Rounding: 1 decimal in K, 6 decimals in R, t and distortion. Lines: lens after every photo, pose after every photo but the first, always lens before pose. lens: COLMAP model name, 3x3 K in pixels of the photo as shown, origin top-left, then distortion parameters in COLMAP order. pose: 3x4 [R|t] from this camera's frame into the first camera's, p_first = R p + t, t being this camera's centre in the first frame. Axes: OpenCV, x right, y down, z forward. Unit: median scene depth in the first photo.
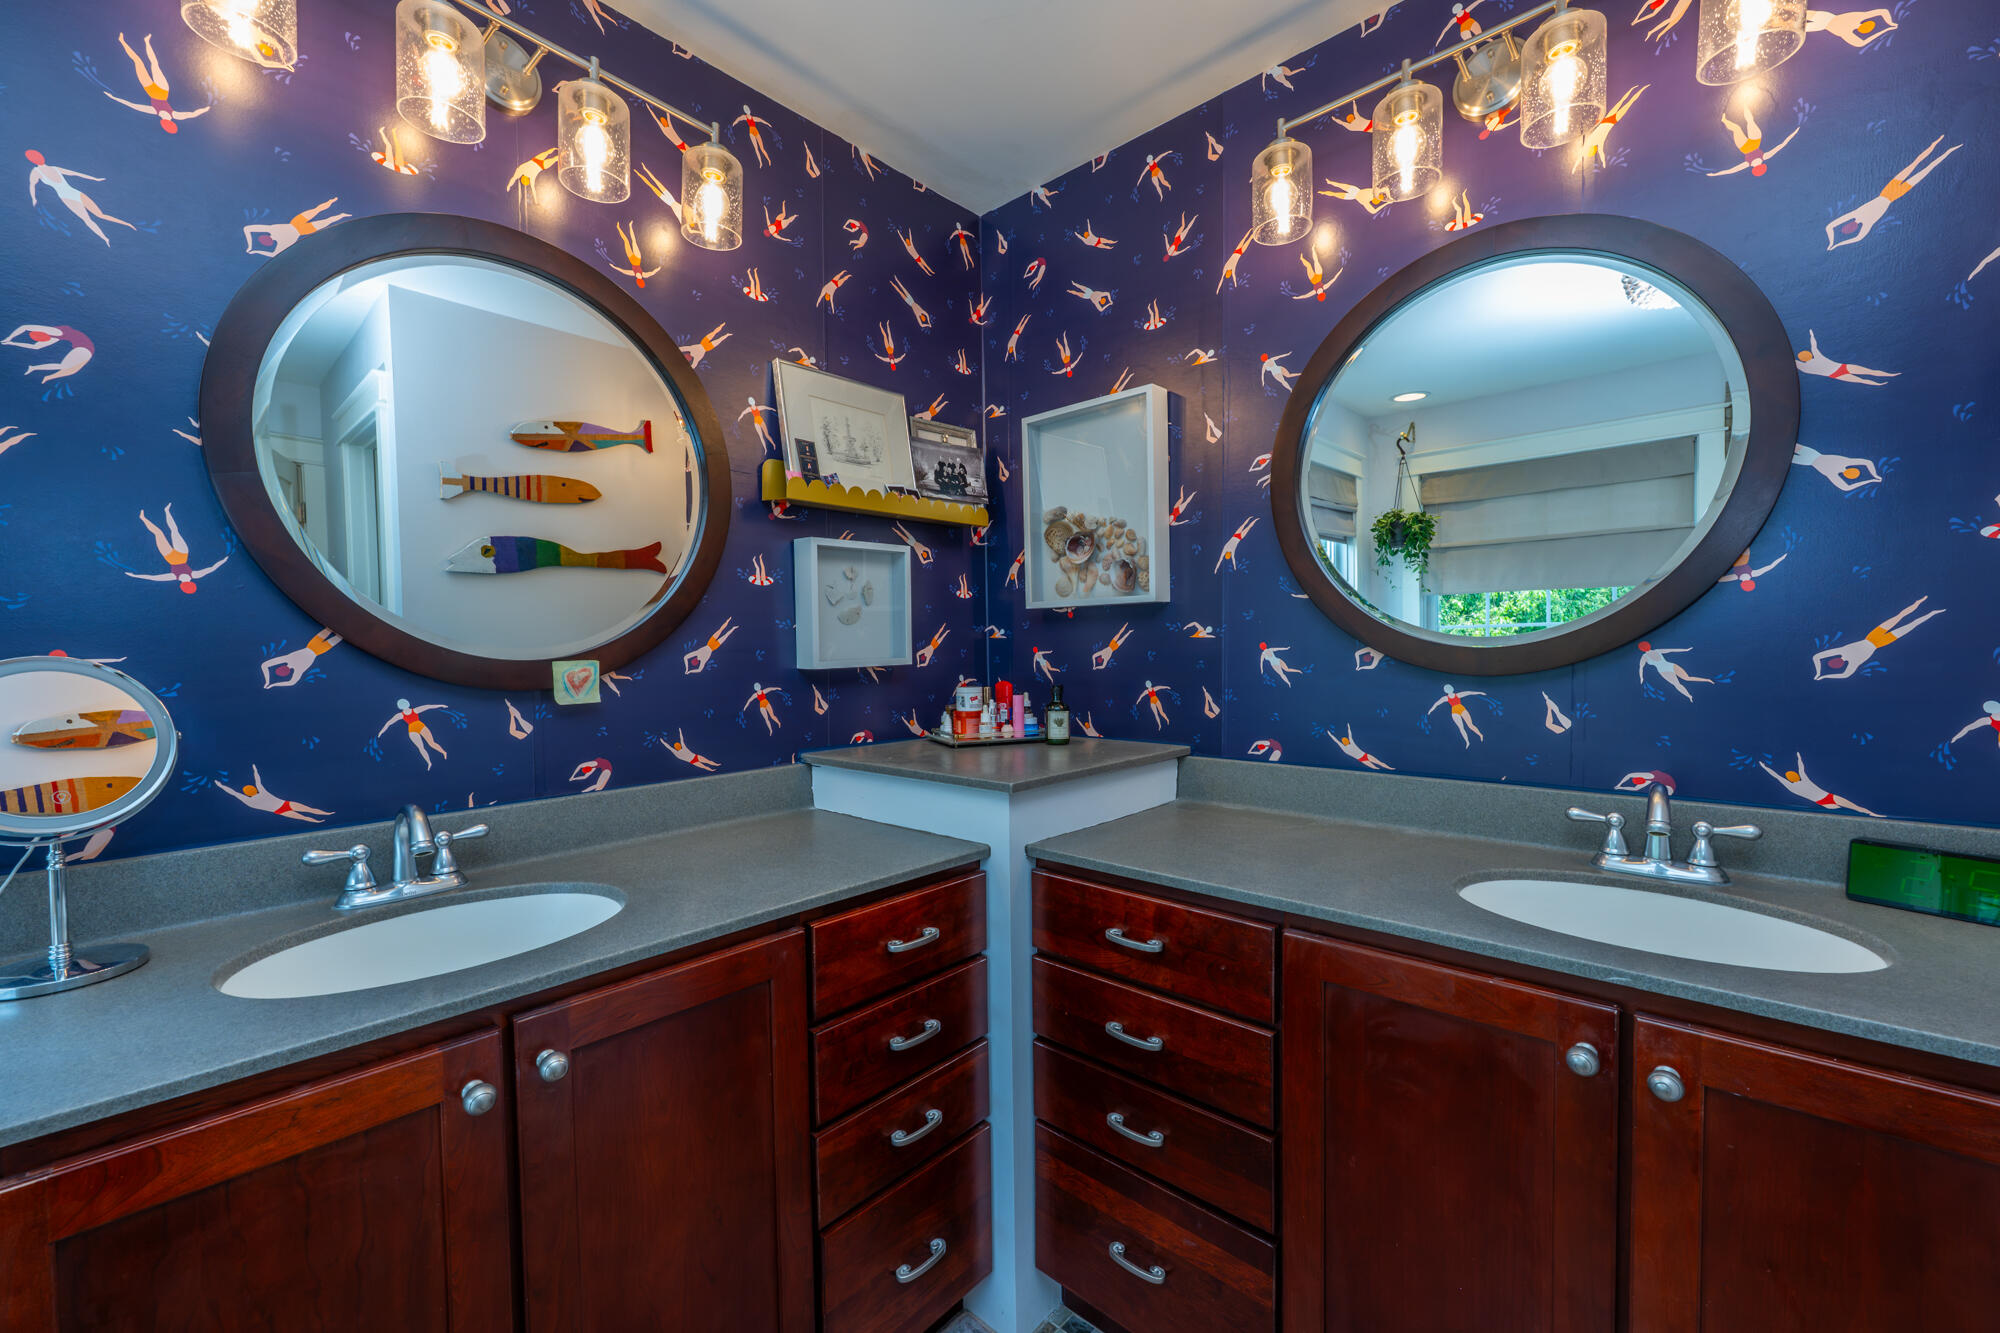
lens RADIAL K [[778.1, 0, 989.0], [0, 778.1, 713.1], [0, 0, 1]] dist [-0.002210, -0.000083]
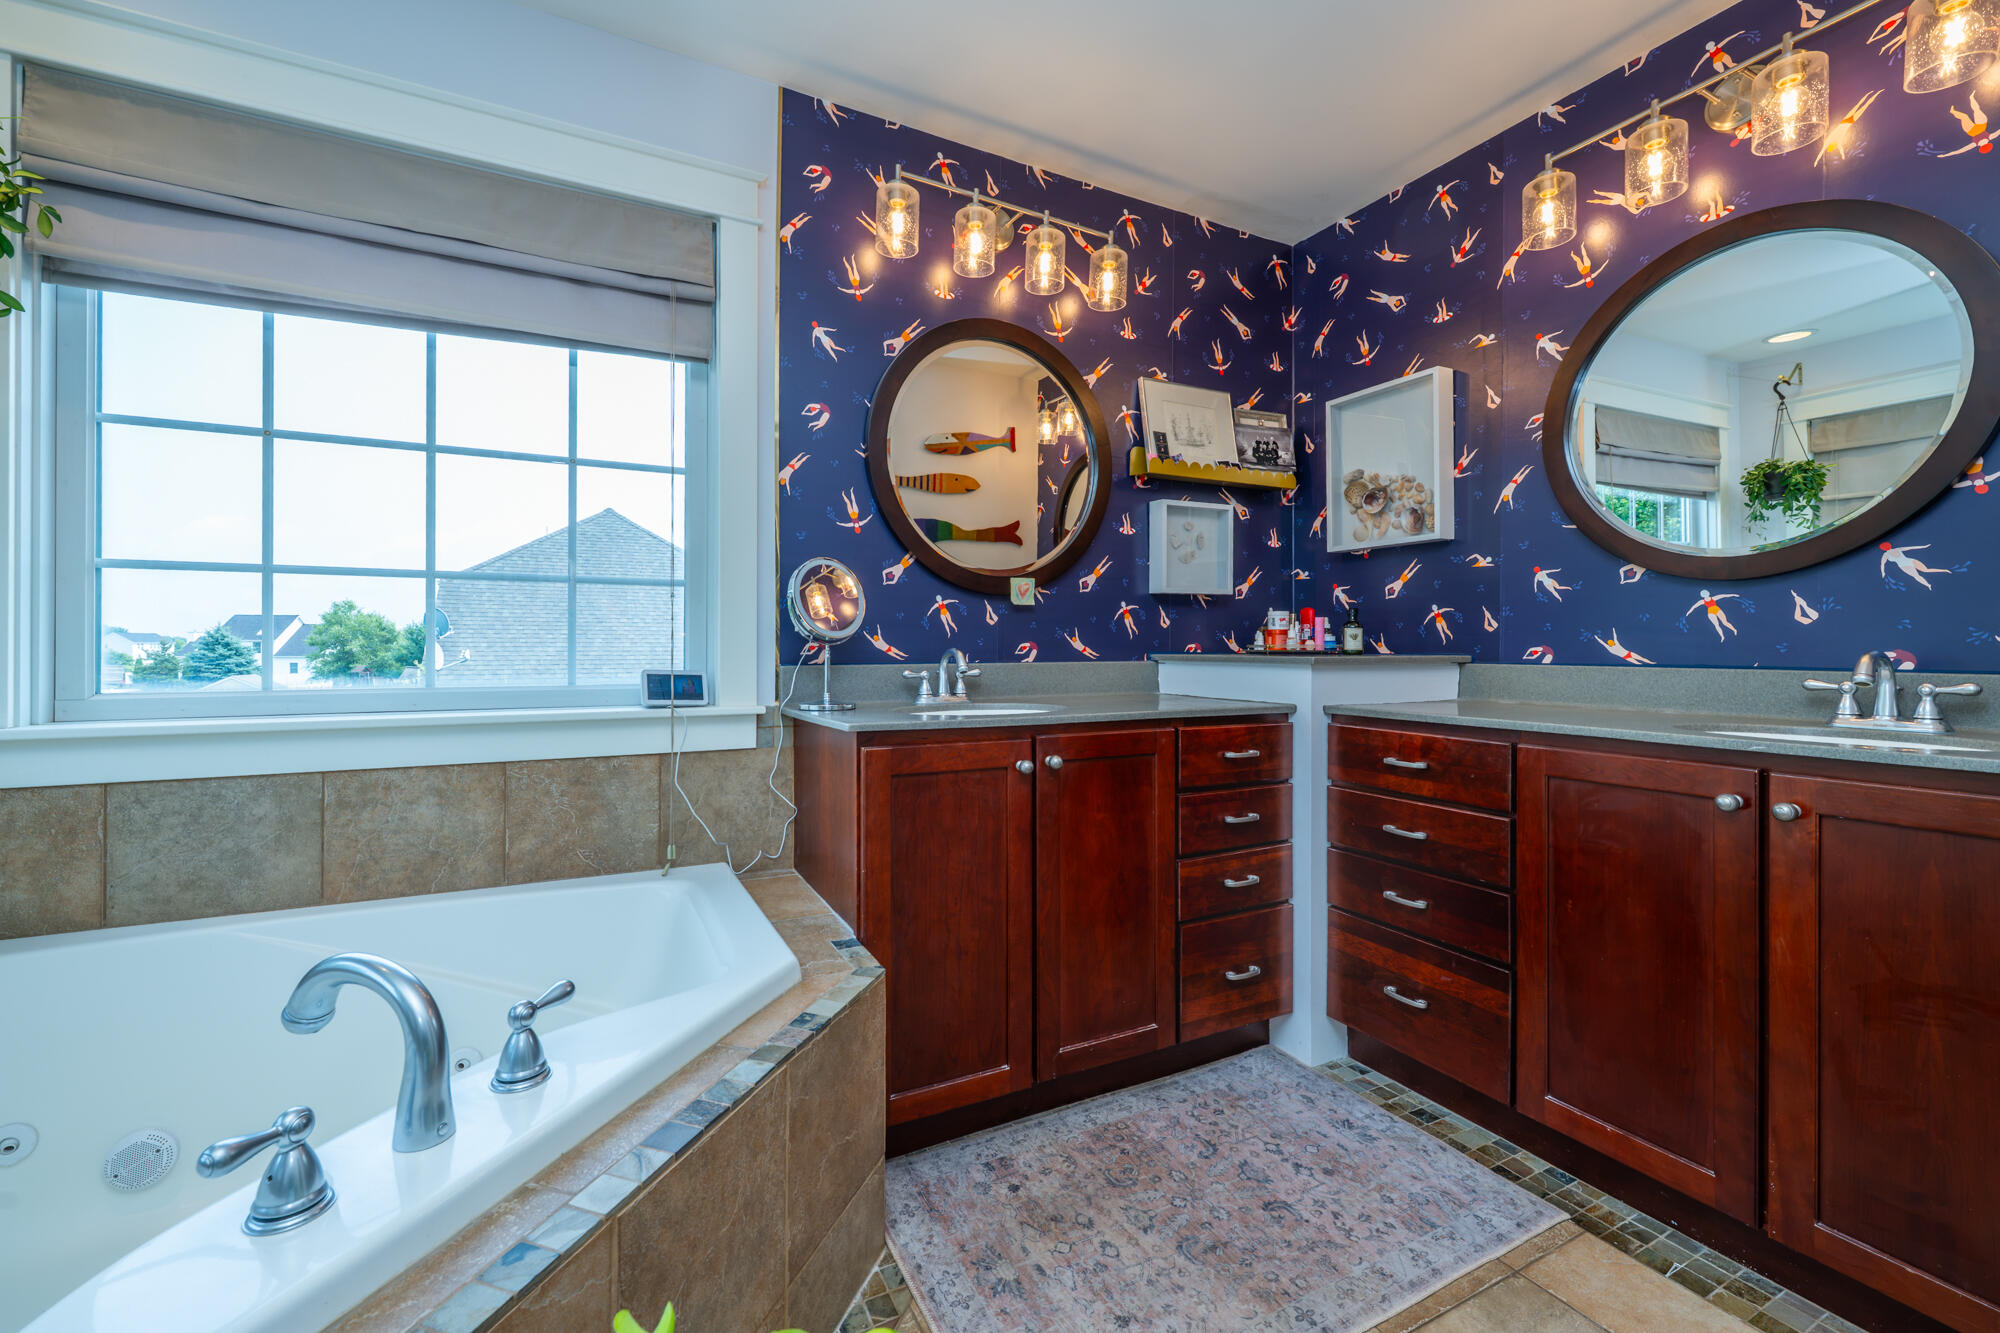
lens RADIAL K [[798.7, 0, 1007.2], [0, 798.7, 659.1], [0, 0, 1]] dist [-0.000902, 0.000220]
pose [[0.943846, 0.016415, -0.329978, -0.013832], [-0.036256, 0.997879, -0.054066, 0.151266], [0.328390, 0.062993, 0.942439, -0.437293]]
